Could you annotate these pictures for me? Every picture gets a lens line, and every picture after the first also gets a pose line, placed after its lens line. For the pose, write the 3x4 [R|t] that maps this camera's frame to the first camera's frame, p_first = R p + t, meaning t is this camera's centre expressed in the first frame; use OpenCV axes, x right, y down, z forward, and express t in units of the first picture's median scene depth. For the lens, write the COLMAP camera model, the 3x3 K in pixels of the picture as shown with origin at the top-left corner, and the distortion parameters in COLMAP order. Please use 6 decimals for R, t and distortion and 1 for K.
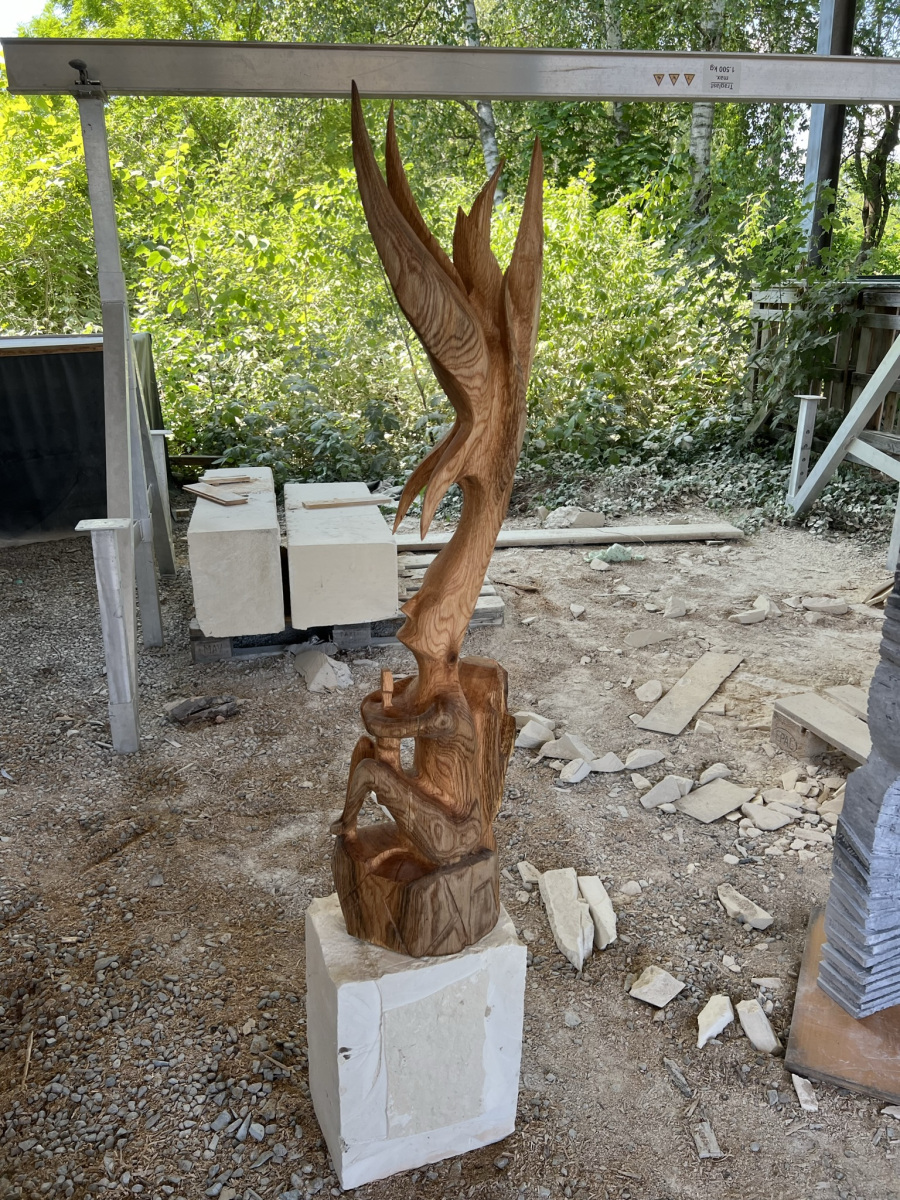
lens RADIAL K [[902.2, 0, 444.3], [0, 902.2, 602.0], [0, 0, 1]] dist [0.055216, -0.068170]
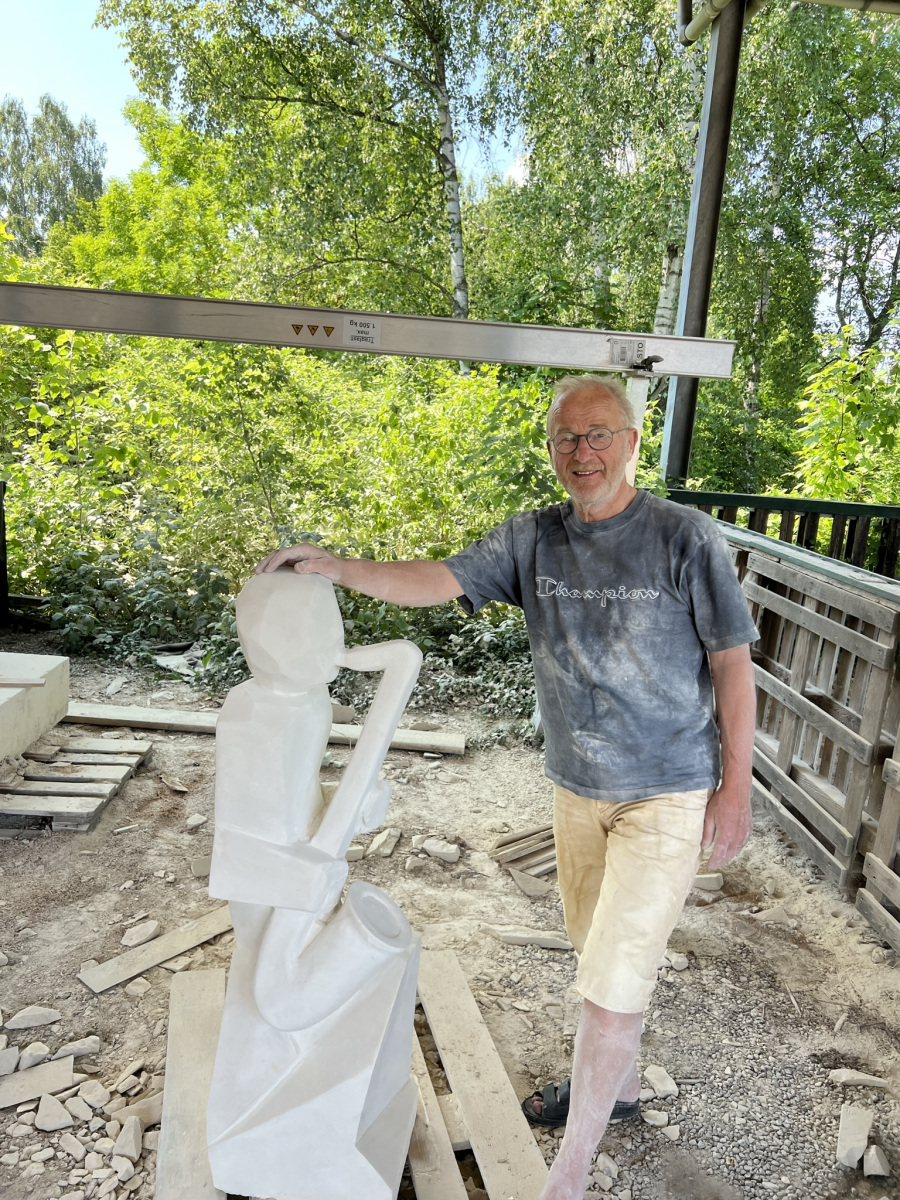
lens RADIAL K [[902.2, 0, 444.4], [0, 902.2, 598.2], [0, 0, 1]] dist [0.055216, -0.068170]
pose [[0.990014, 0.110080, -0.088058, 0.391078], [-0.121567, 0.982946, -0.137980, -0.103387], [0.071367, 0.147307, 0.986513, 0.012164]]
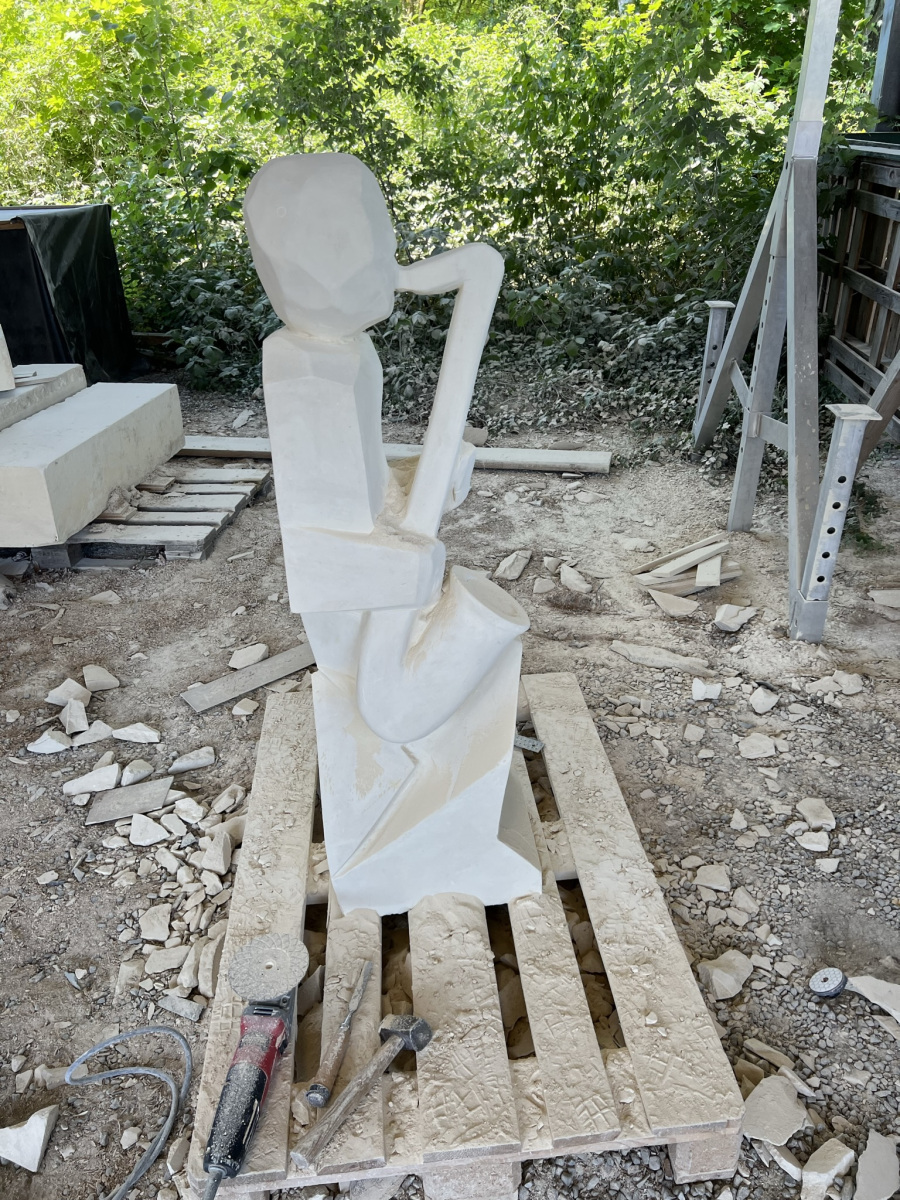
lens RADIAL K [[902.2, 0, 445.0], [0, 902.2, 612.8], [0, 0, 1]] dist [0.055216, -0.068170]
pose [[0.962832, 0.116539, -0.243667, 0.421148], [-0.075741, 0.982428, 0.170584, -0.077403], [0.259265, -0.145788, 0.954740, 0.121238]]
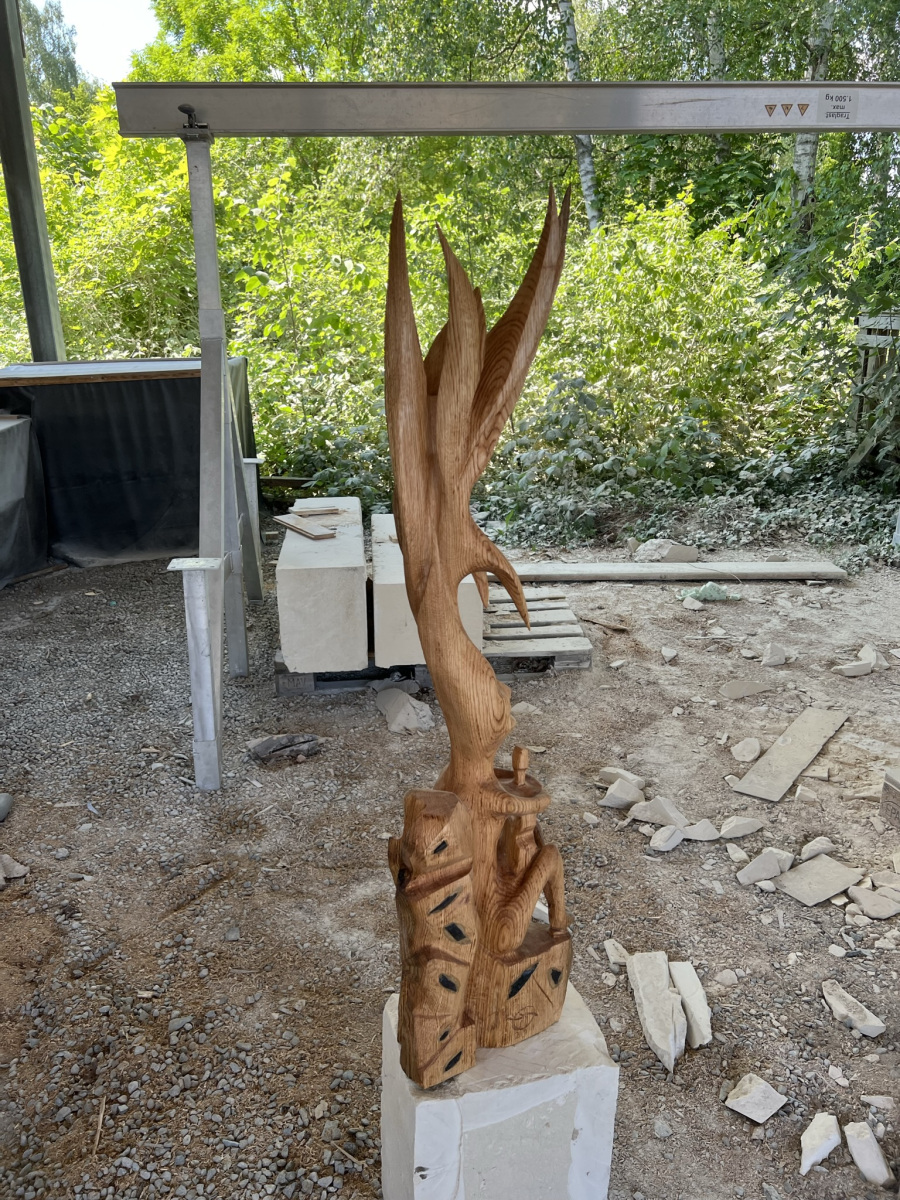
lens RADIAL K [[902.2, 0, 444.5], [0, 902.2, 593.9], [0, 0, 1]] dist [0.055216, -0.068170]
pose [[0.995657, 0.030106, -0.088091, -0.005822], [-0.031902, 0.999310, -0.019047, -0.023729], [0.087457, 0.021774, 0.995930, 0.014402]]
